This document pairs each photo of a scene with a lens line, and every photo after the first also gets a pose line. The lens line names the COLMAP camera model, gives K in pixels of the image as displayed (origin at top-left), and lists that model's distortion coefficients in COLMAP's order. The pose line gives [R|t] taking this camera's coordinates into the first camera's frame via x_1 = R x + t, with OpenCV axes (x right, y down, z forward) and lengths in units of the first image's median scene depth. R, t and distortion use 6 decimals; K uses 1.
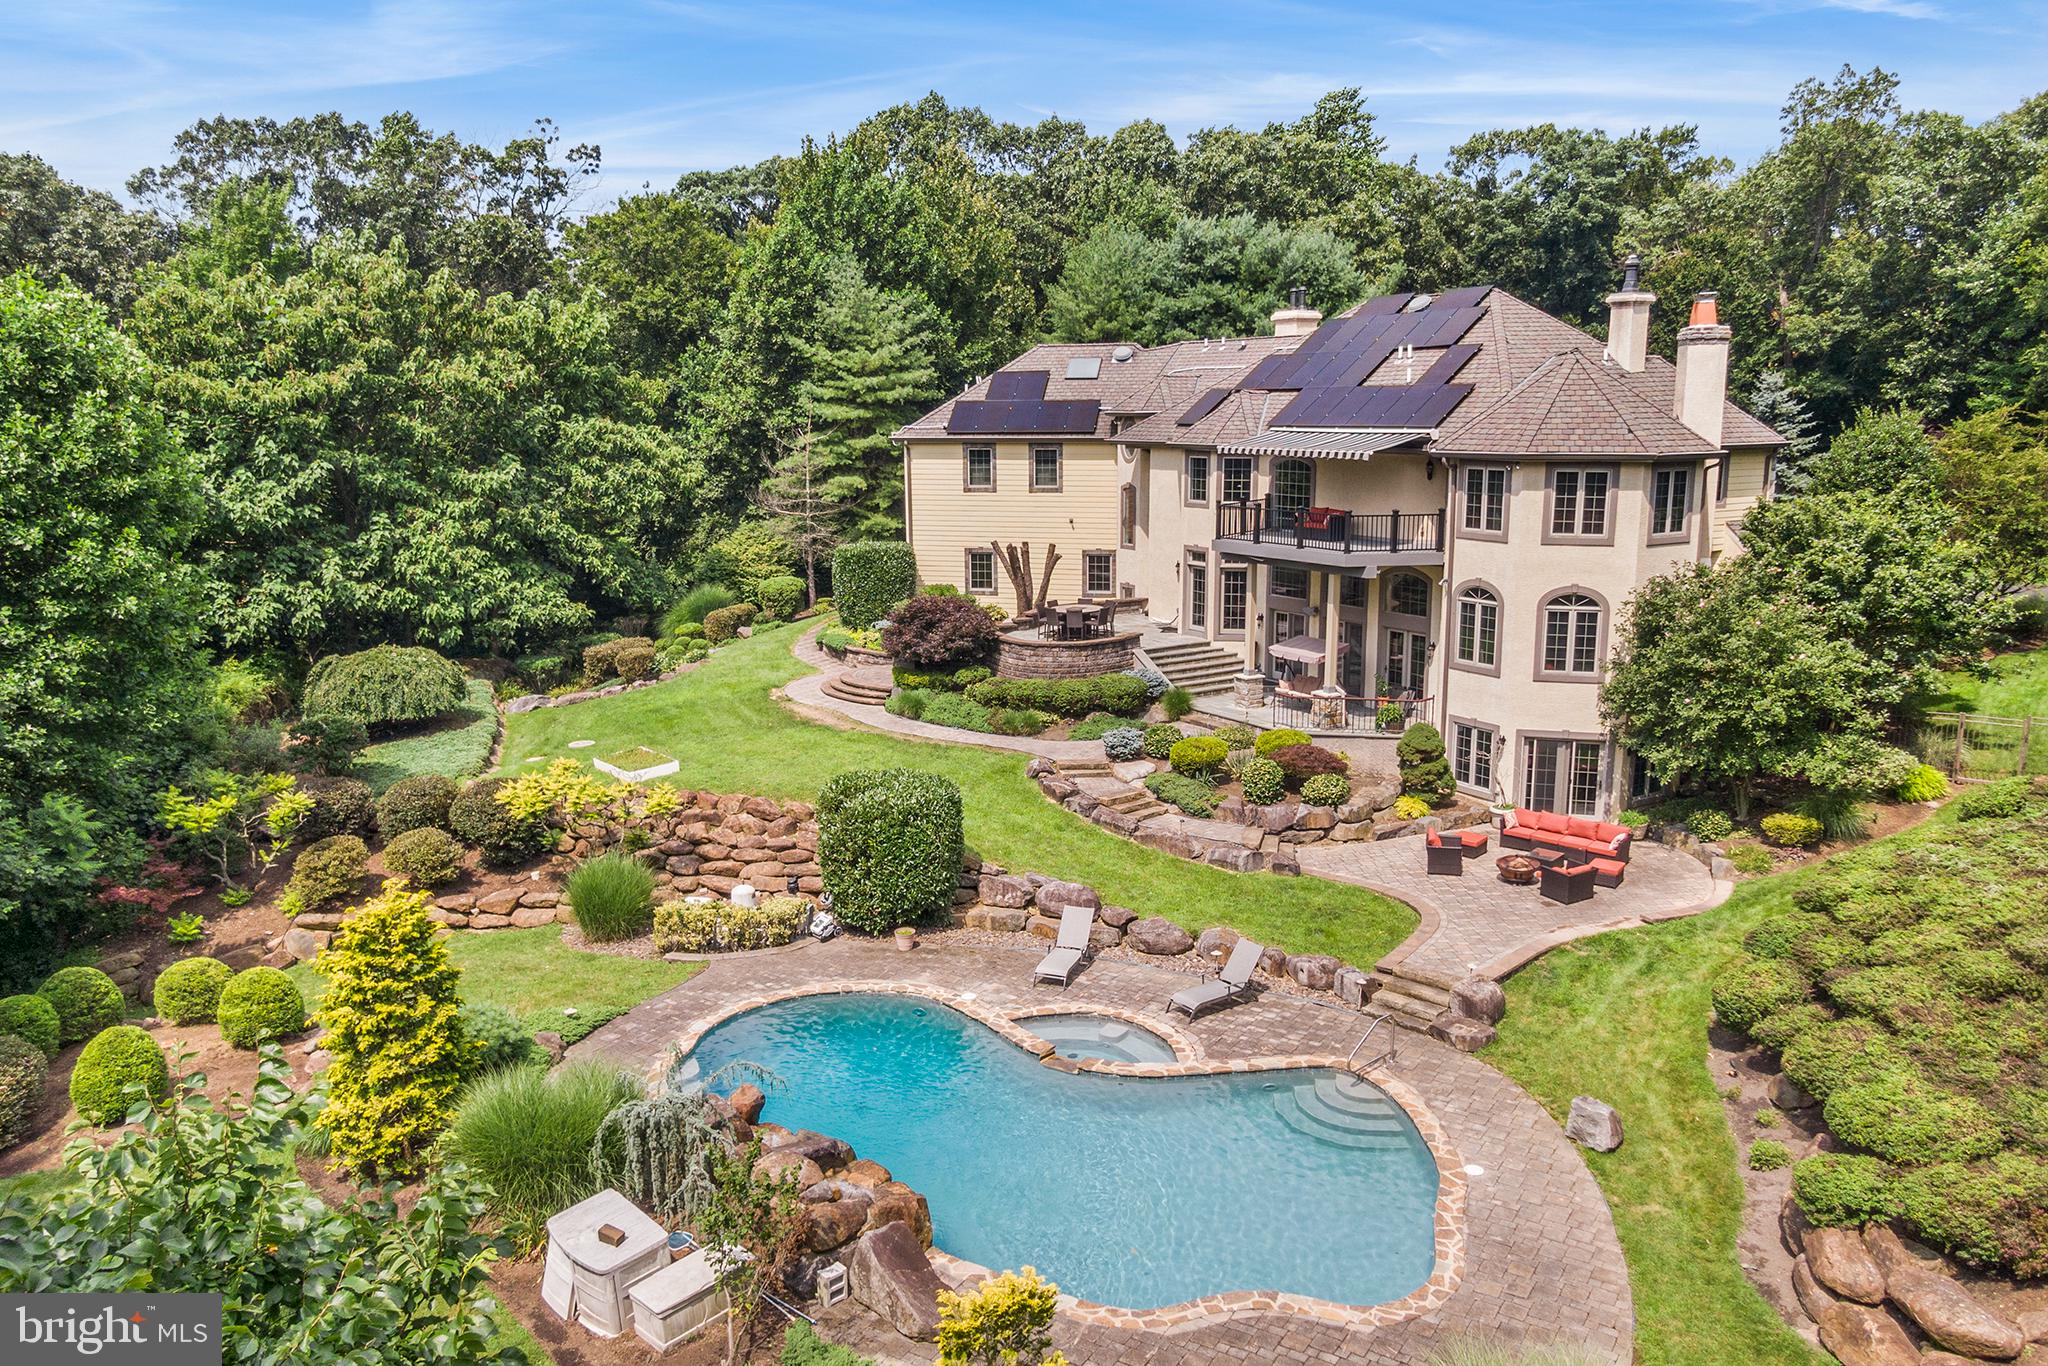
lens RADIAL K [[1489.3, 0, 1024.0], [0, 1489.3, 683.0], [0, 0, 1]] dist [0.084253, -0.166102]
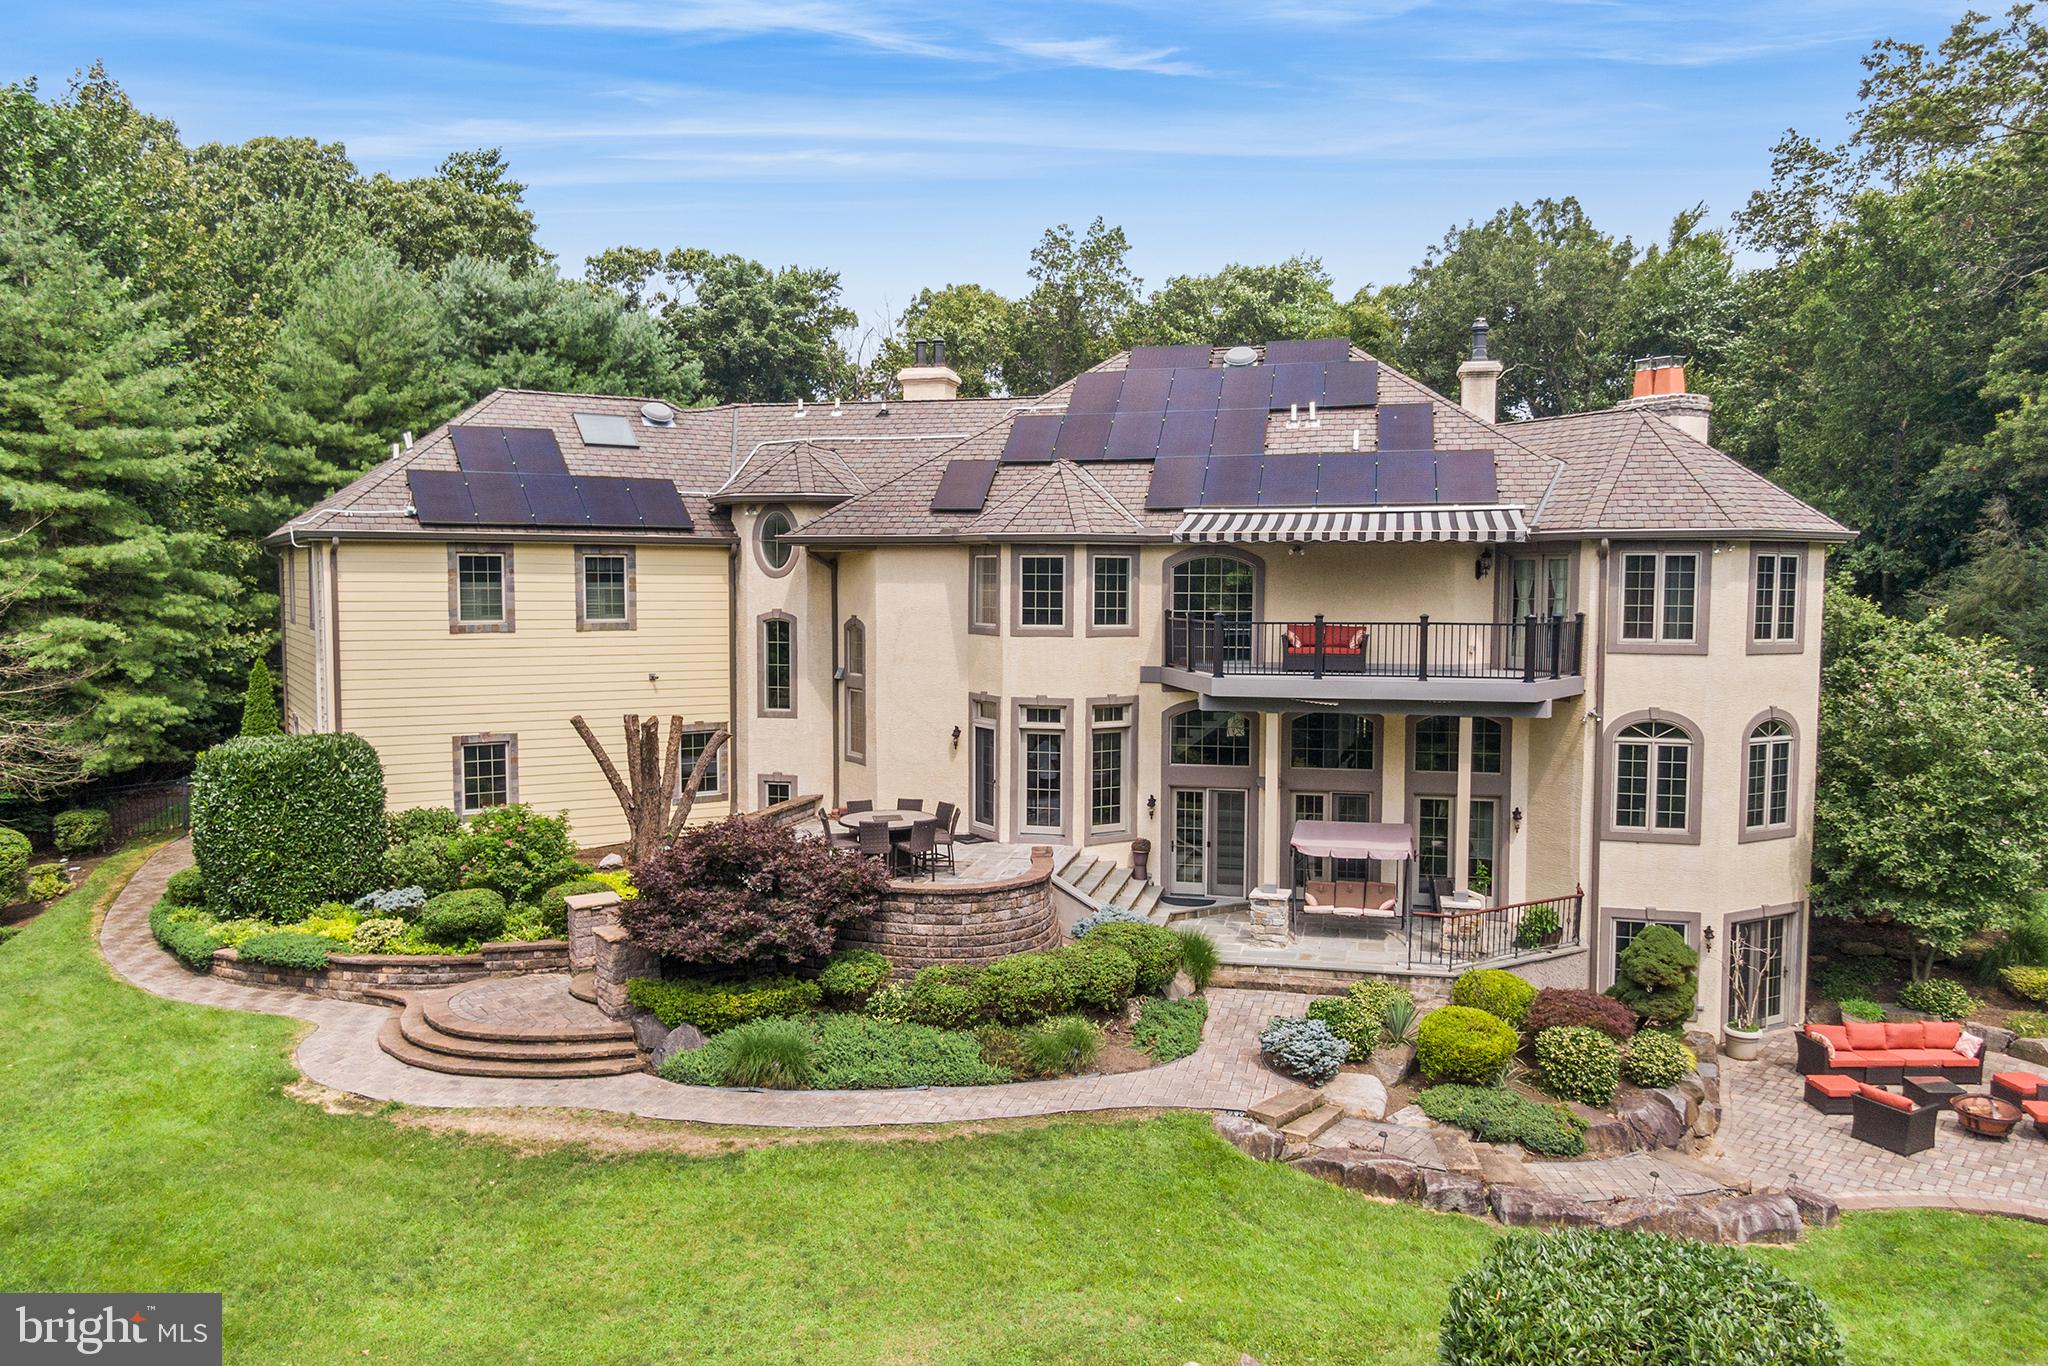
lens RADIAL K [[1490.8, 0, 1024.0], [0, 1490.8, 683.0], [0, 0, 1]] dist [0.040107, -0.058548]
pose [[0.715724, -0.040705, 0.697196, -0.411396], [0.123908, 0.989863, -0.069409, -0.071295], [-0.687304, 0.136065, 0.713512, 0.717257]]
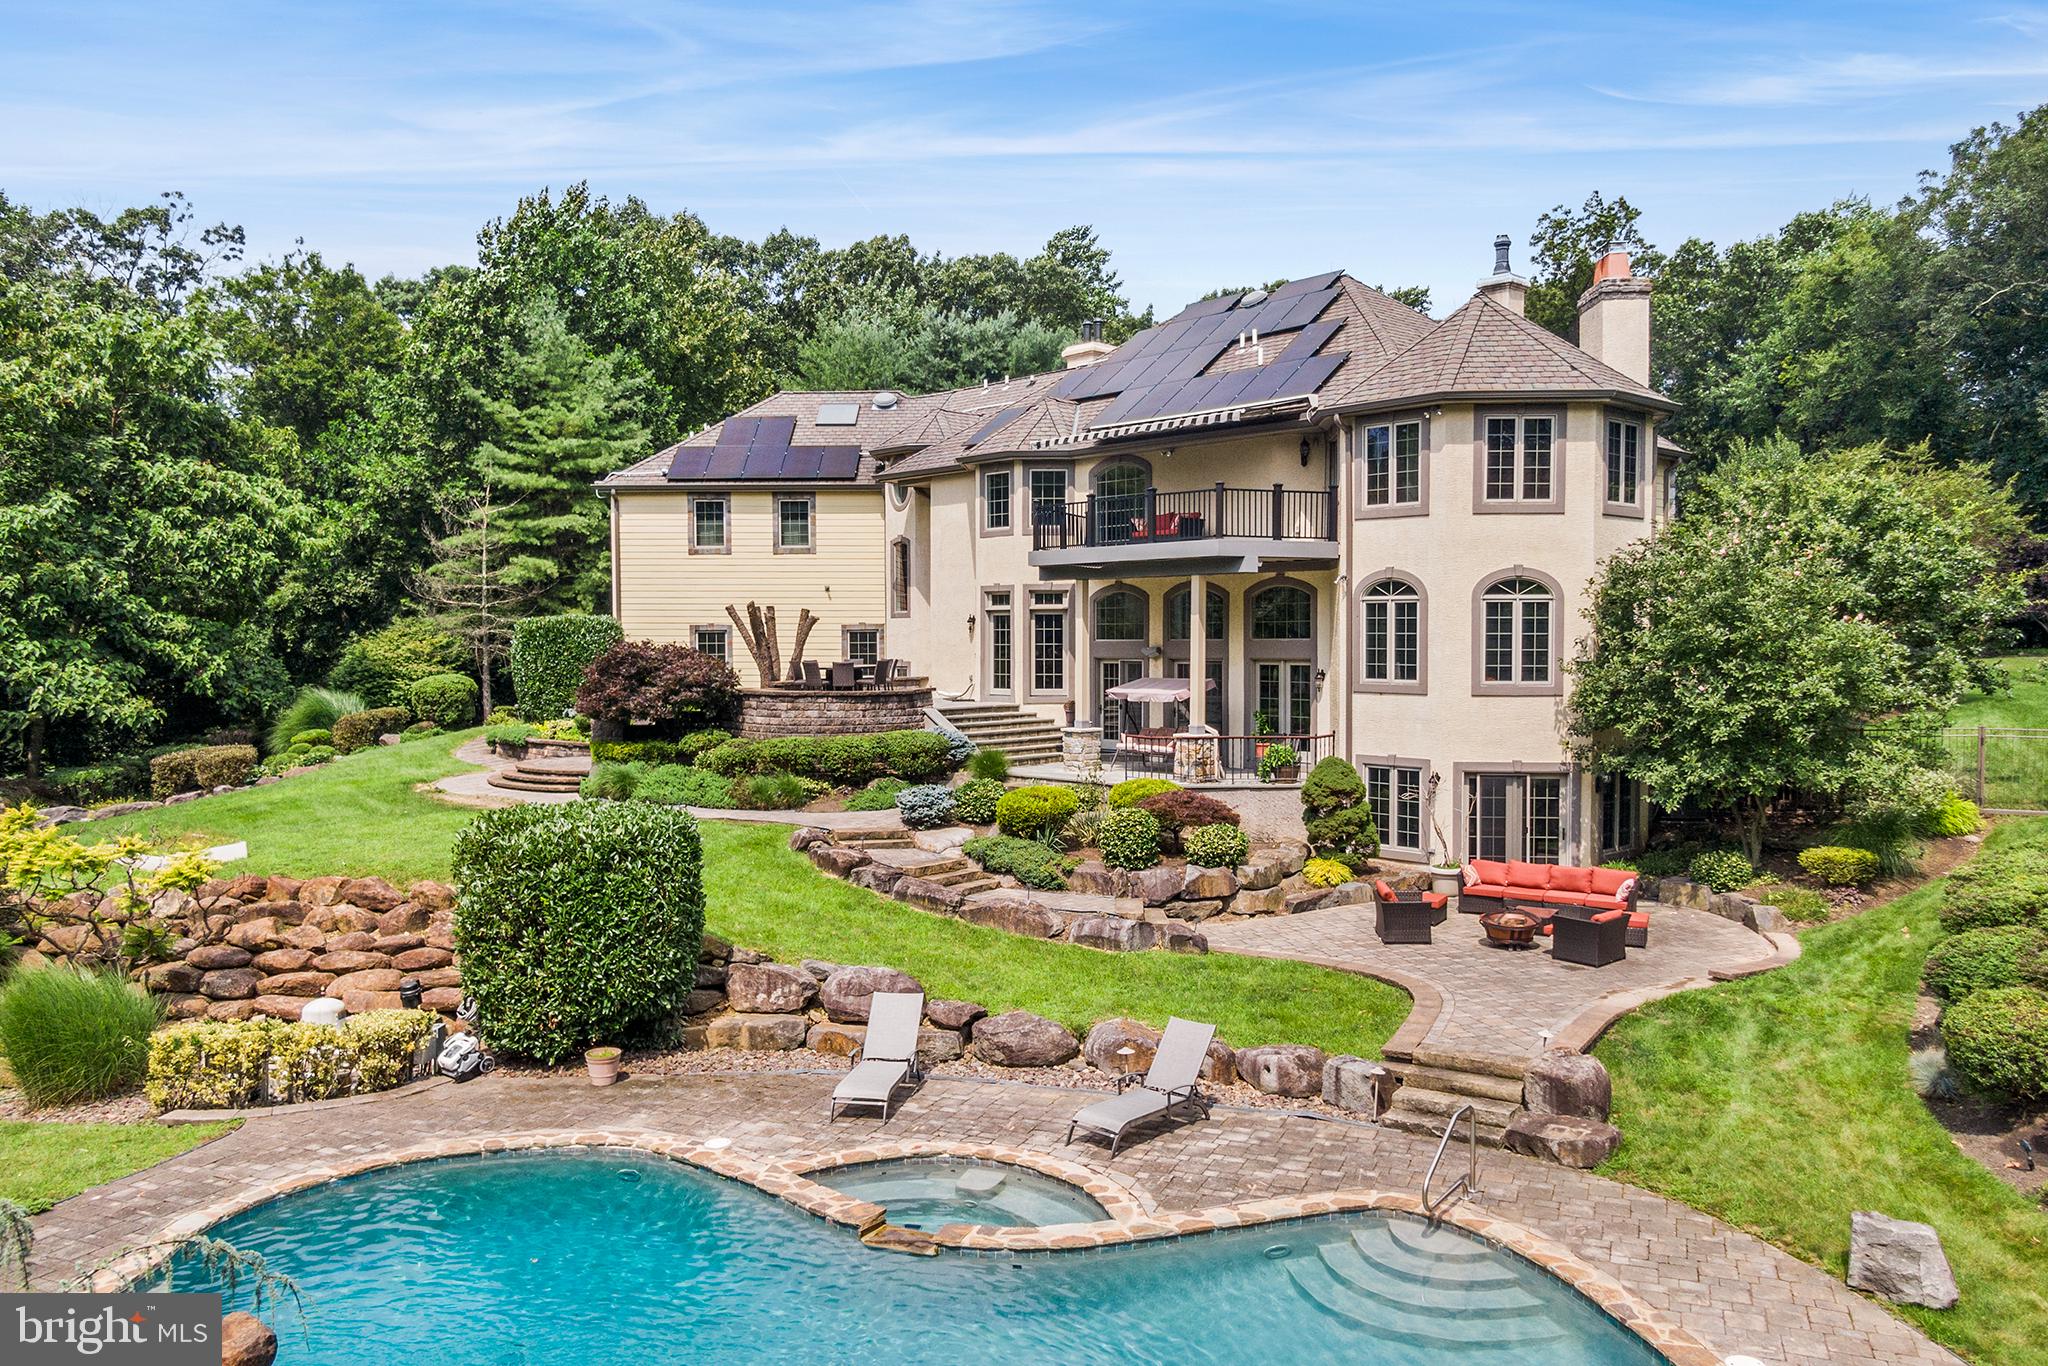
lens RADIAL K [[1490.8, 0, 1024.0], [0, 1490.8, 683.0], [0, 0, 1]] dist [0.040107, -0.058548]
pose [[0.981965, -0.002189, 0.189048, -0.023787], [0.031753, 0.987639, -0.153498, 0.101281], [-0.186375, 0.156732, 0.969897, 0.315326]]
